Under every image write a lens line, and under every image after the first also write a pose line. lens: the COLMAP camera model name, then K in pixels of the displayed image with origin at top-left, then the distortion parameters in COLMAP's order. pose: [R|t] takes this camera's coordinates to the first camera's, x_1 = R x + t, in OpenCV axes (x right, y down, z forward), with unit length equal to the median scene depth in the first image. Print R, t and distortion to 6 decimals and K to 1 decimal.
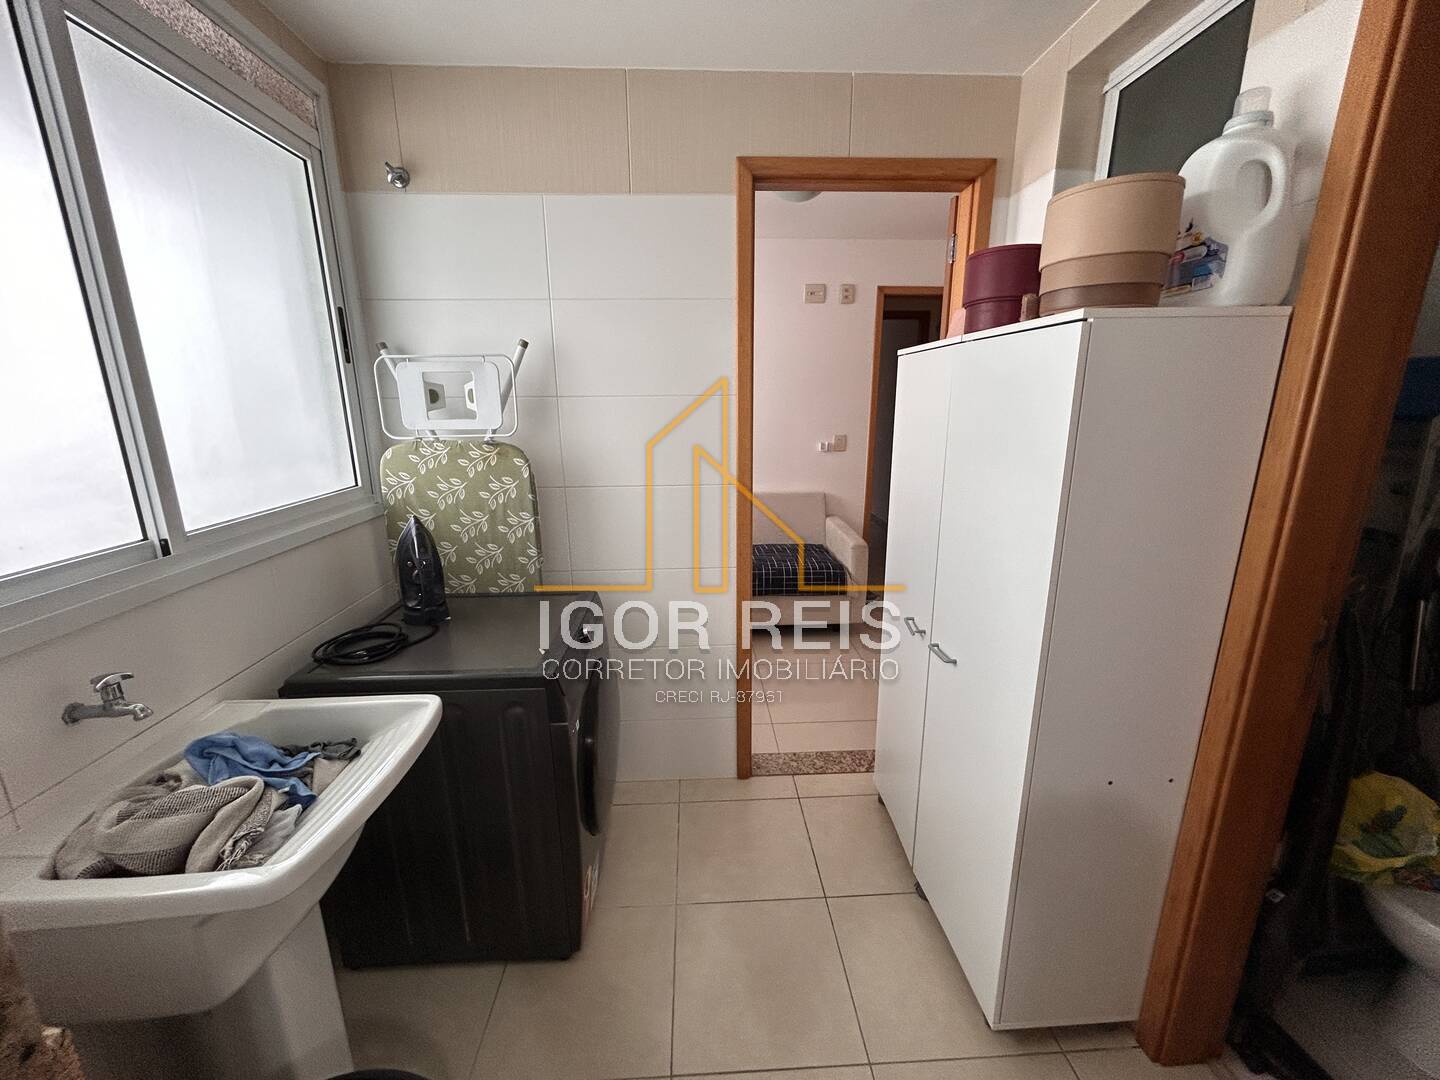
lens RADIAL K [[579.2, 0, 717.5], [0, 579.2, 541.8], [0, 0, 1]] dist [-0.001303, 0.000662]
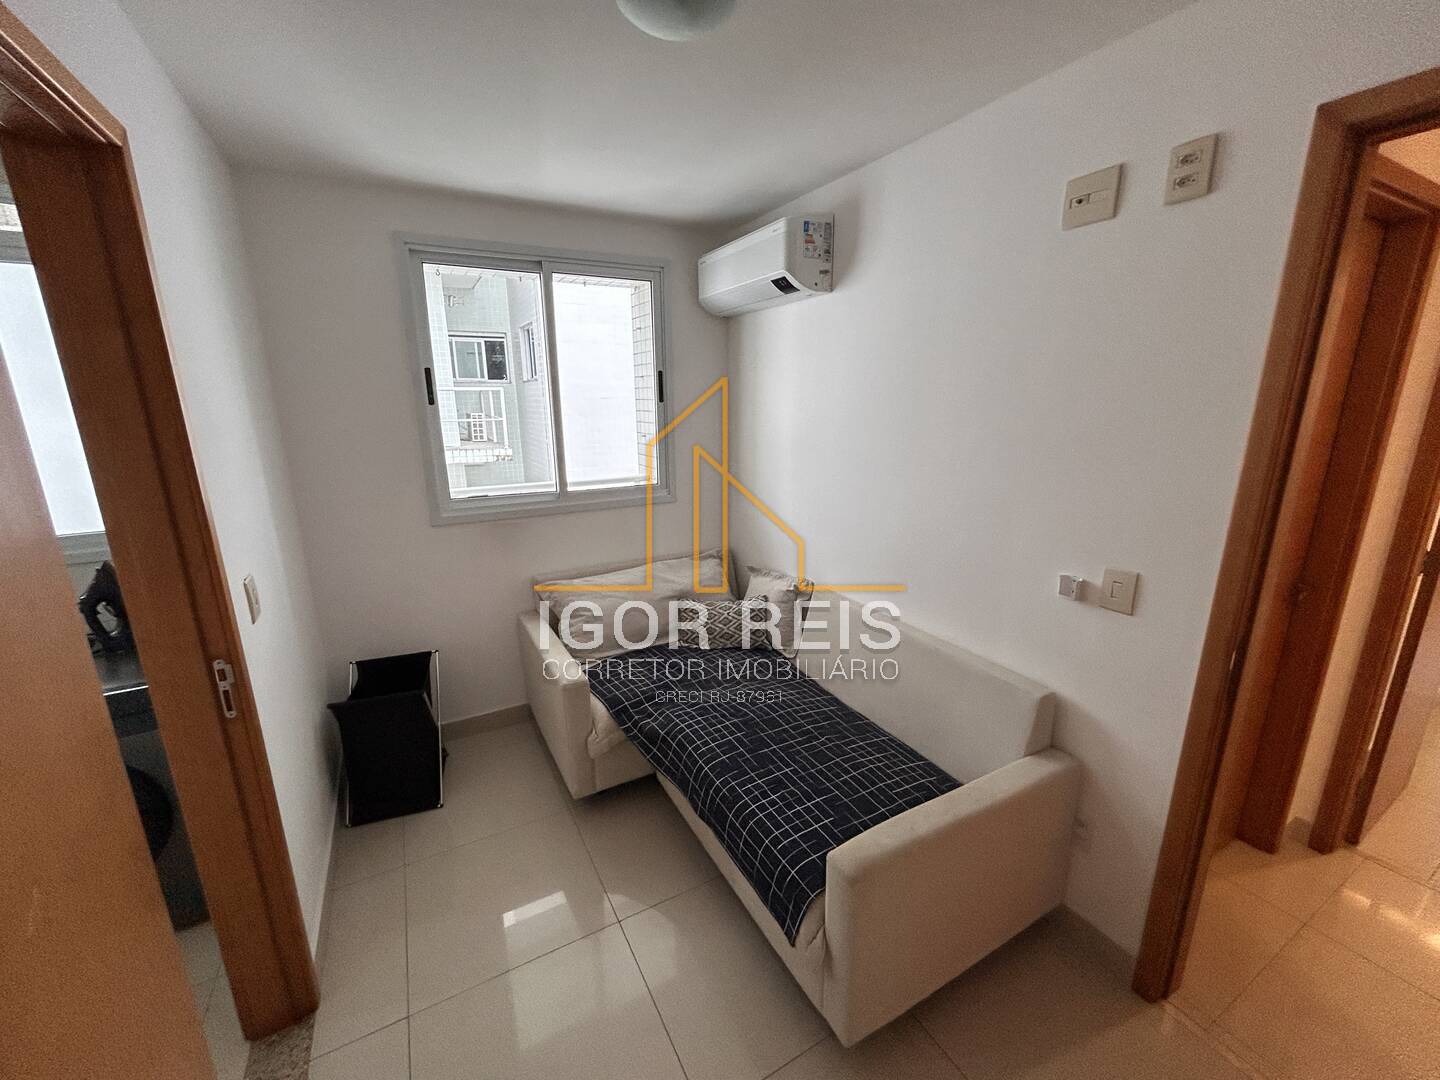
lens RADIAL K [[579.2, 0, 717.5], [0, 579.2, 541.8], [0, 0, 1]] dist [-0.001303, 0.000662]
pose [[0.438483, 0.220555, -0.871257, 0.441533], [-0.210354, 0.967679, 0.139097, -0.210818], [0.873775, 0.122281, 0.470706, 0.632650]]
